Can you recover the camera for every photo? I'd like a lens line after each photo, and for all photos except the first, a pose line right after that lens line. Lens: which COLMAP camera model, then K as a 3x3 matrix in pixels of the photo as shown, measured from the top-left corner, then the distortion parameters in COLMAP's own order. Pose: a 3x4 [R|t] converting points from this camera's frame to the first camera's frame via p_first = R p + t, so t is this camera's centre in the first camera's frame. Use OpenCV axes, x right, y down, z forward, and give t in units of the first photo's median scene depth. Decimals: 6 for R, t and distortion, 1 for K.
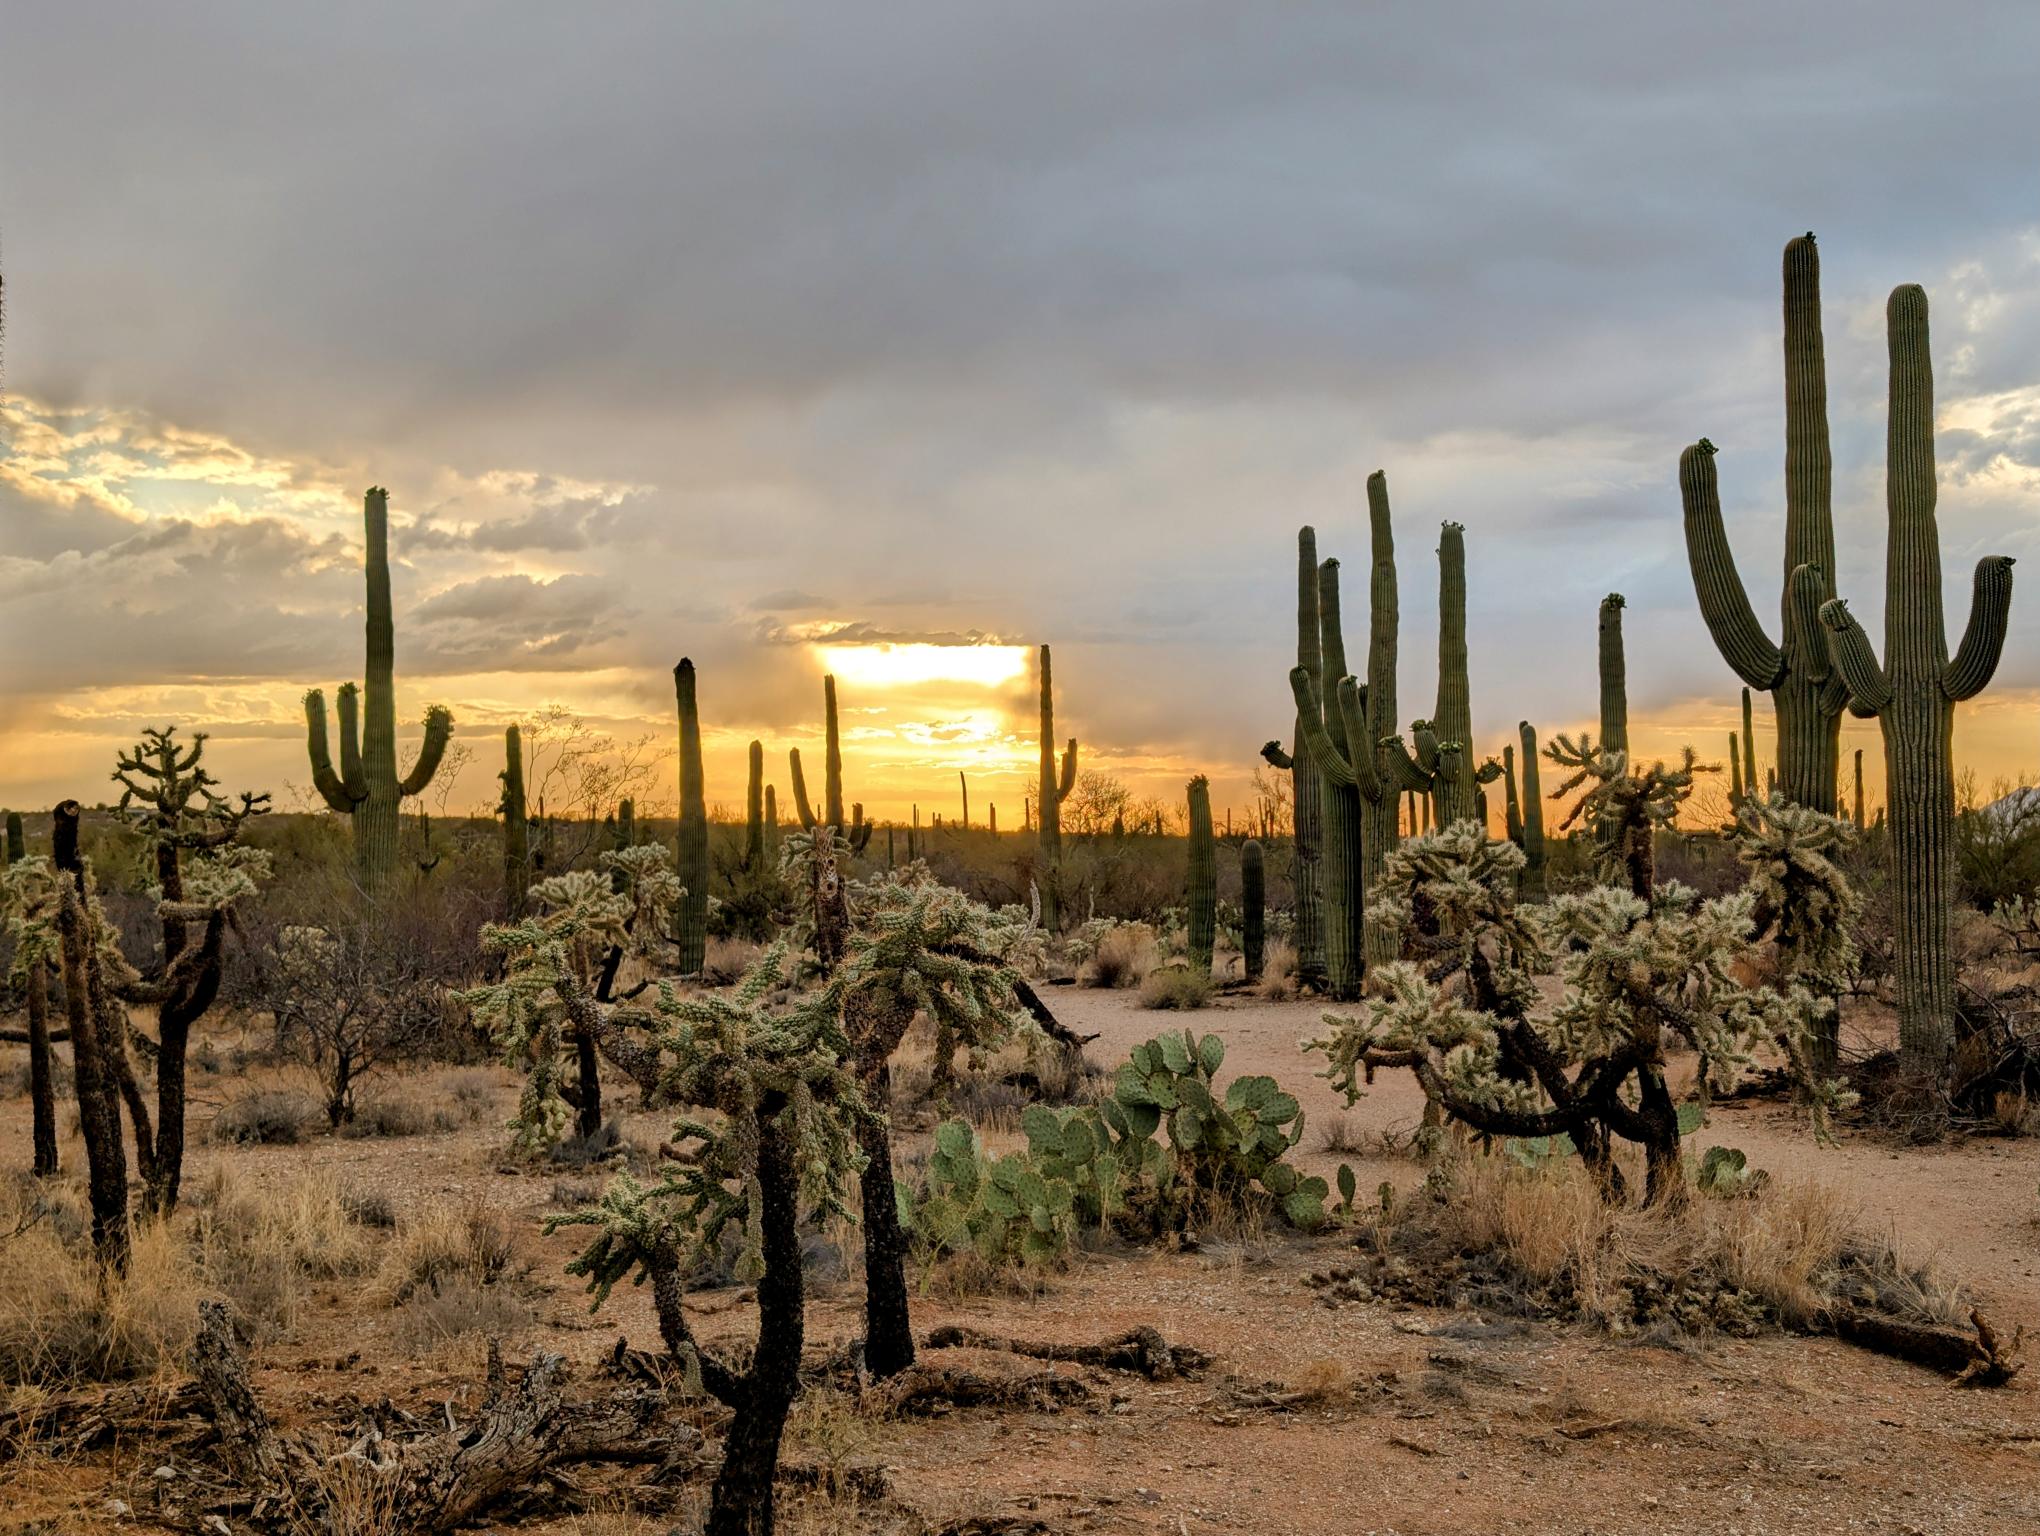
lens RADIAL K [[2557.6, 0, 1083.4], [0, 2557.6, 757.6], [0, 0, 1]] dist [0.231695, -0.733701]
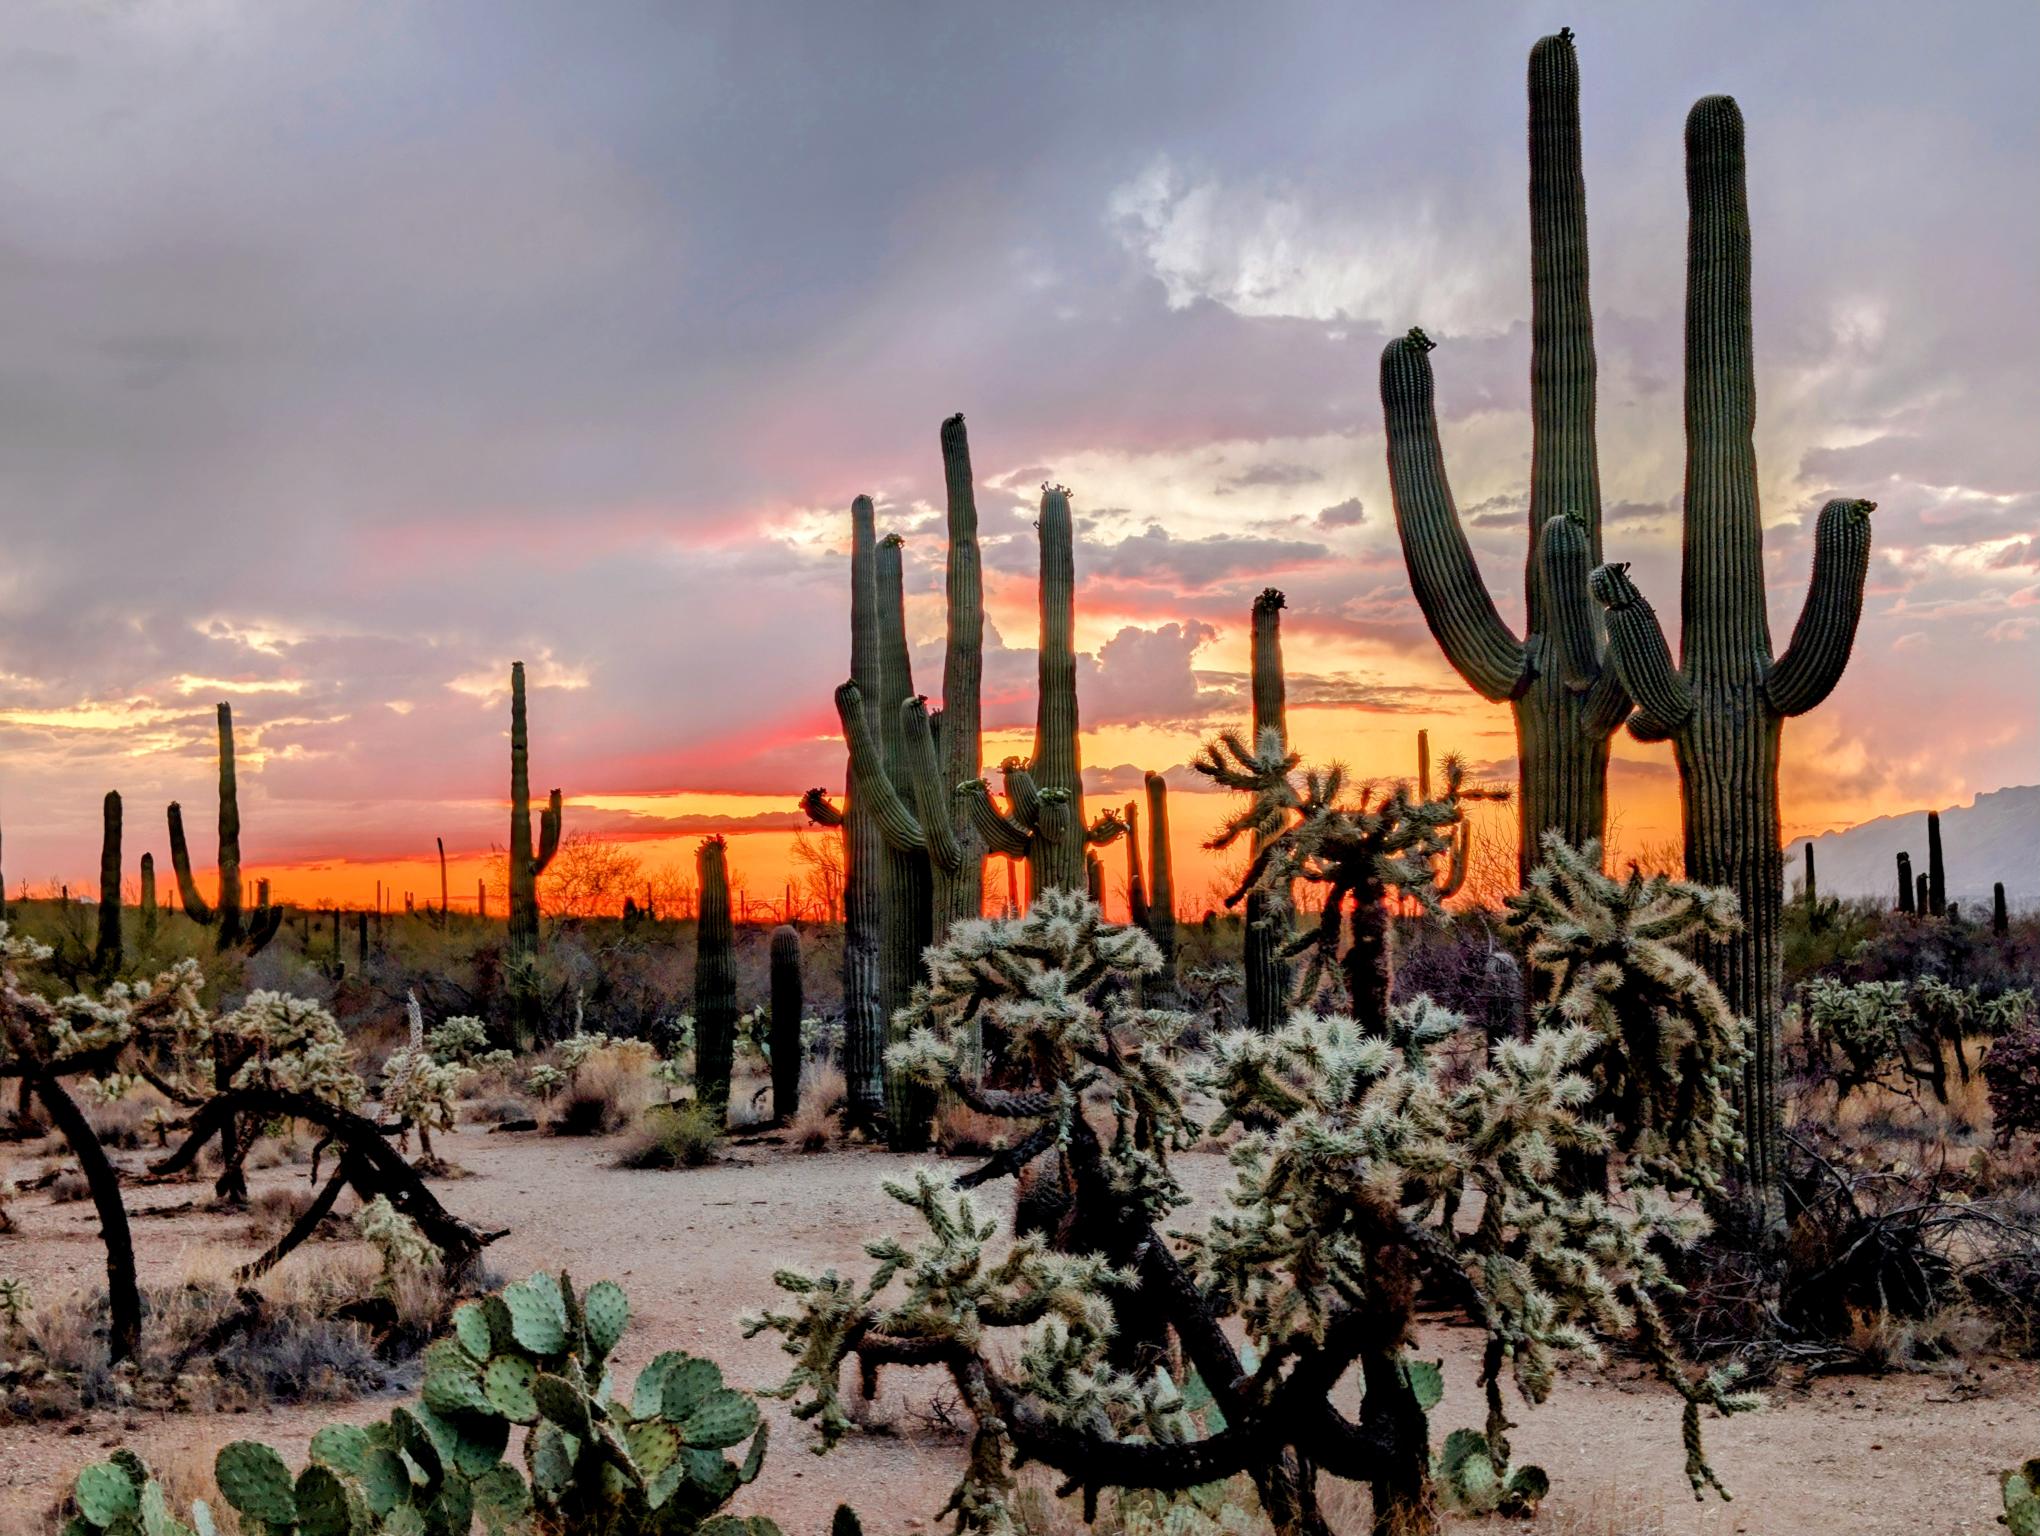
lens RADIAL K [[2557.6, 0, 1083.4], [0, 2557.6, 757.6], [0, 0, 1]] dist [0.231695, -0.733701]
pose [[0.989468, 0.006811, 0.144593, 0.070823], [-0.002105, 0.999464, -0.032674, 0.013147], [-0.144738, 0.032025, 0.988952, 0.431571]]
